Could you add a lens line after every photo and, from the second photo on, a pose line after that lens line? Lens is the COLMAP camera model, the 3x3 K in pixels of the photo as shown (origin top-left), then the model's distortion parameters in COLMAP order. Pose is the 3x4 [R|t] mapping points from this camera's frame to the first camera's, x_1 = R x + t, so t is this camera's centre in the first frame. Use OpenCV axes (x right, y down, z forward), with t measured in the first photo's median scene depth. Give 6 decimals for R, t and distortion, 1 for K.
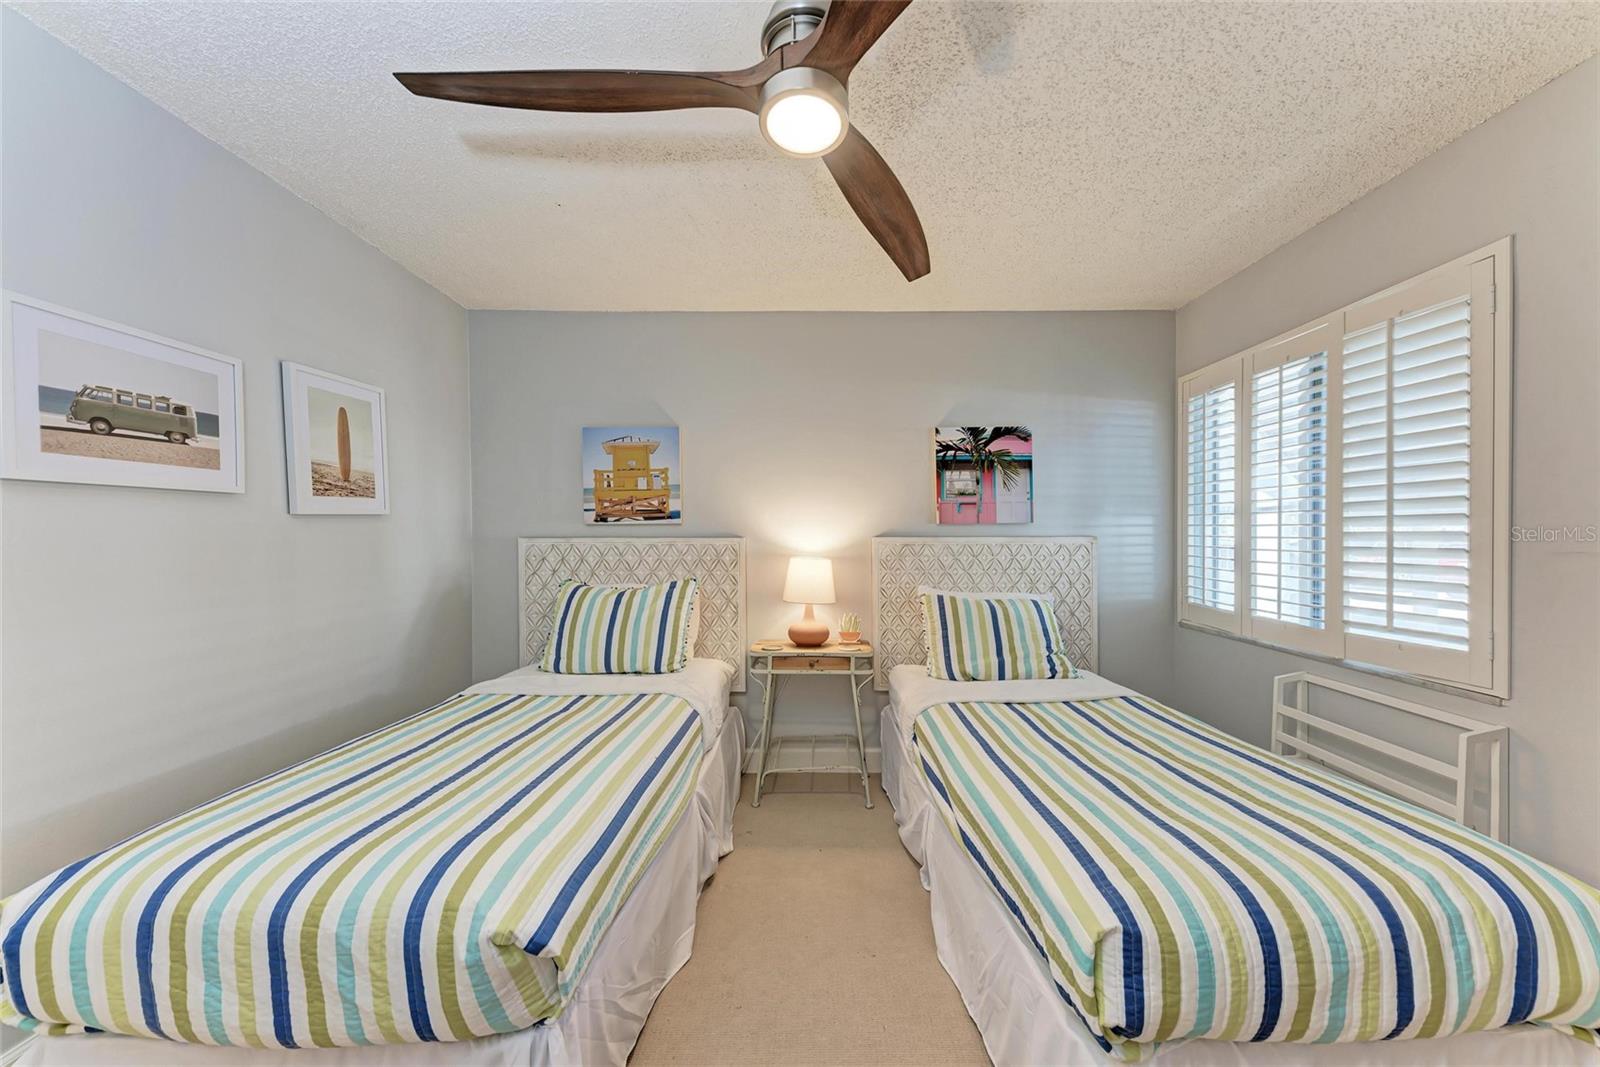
lens RADIAL K [[546.1, 0, 807.4], [0, 546.1, 540.1], [0, 0, 1]] dist [0.012521, -0.002706]
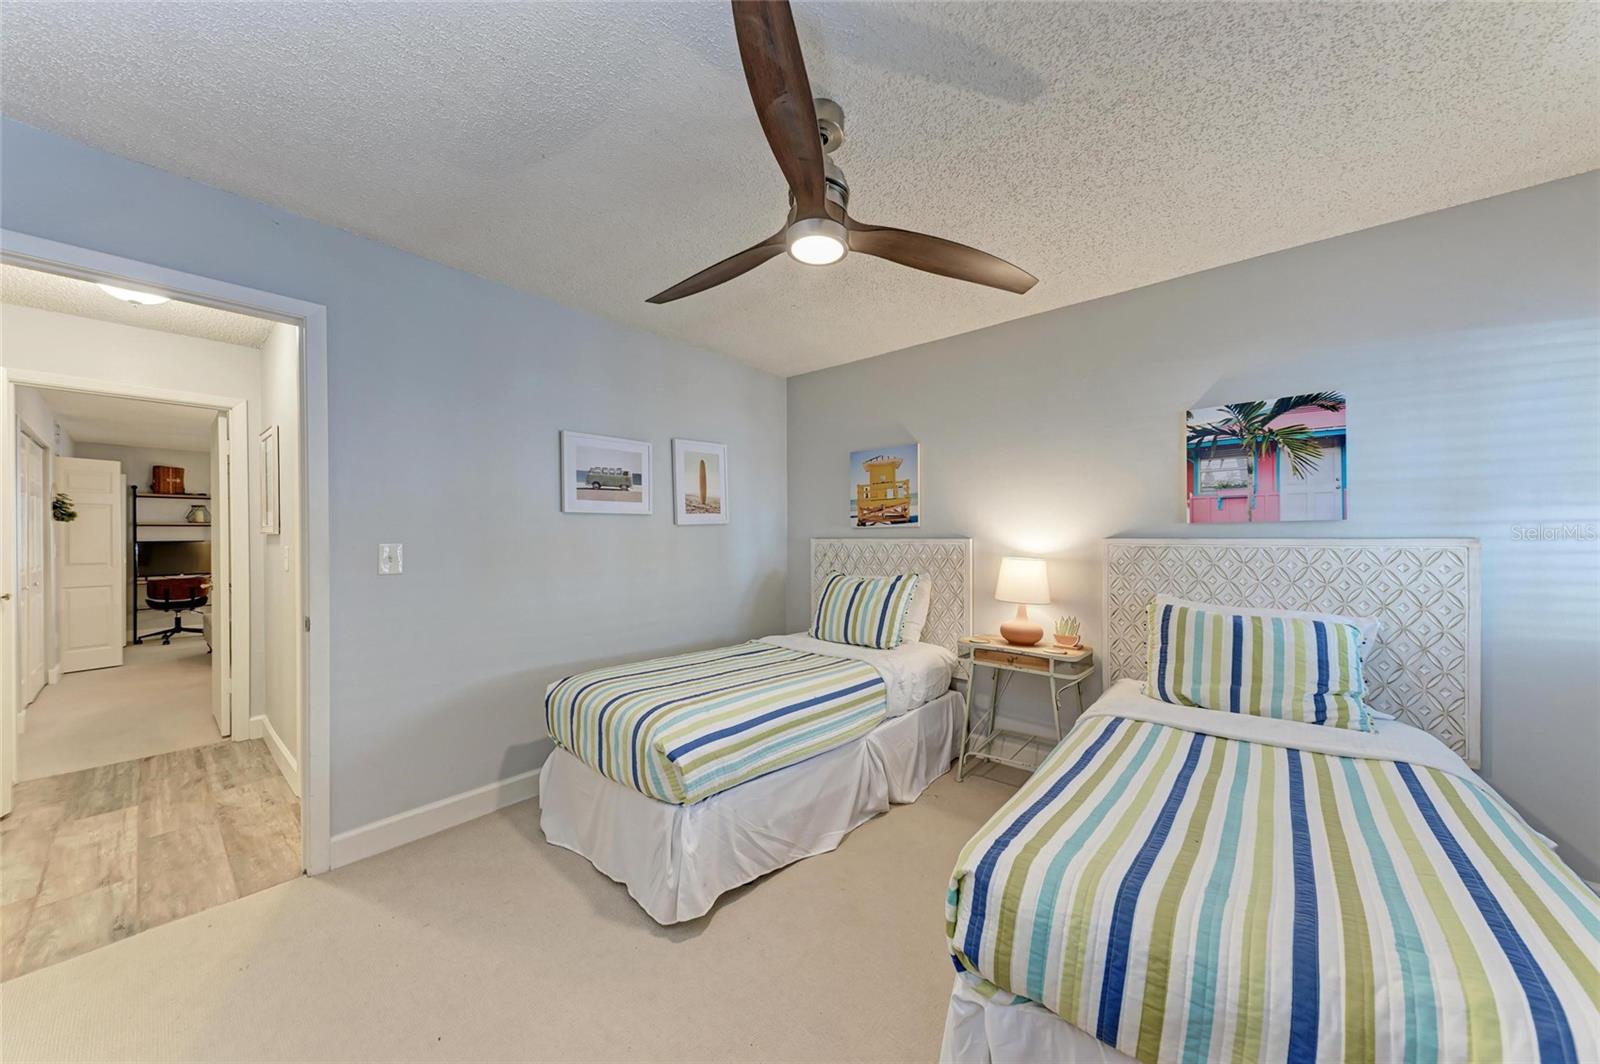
lens RADIAL K [[546.1, 0, 807.4], [0, 546.1, 538.6], [0, 0, 1]] dist [0.012521, -0.002706]
pose [[0.761556, 0.002183, -0.648095, 0.361490], [-0.005288, 0.999982, -0.002845, 0.000039], [0.648077, 0.005594, 0.761554, -0.040384]]
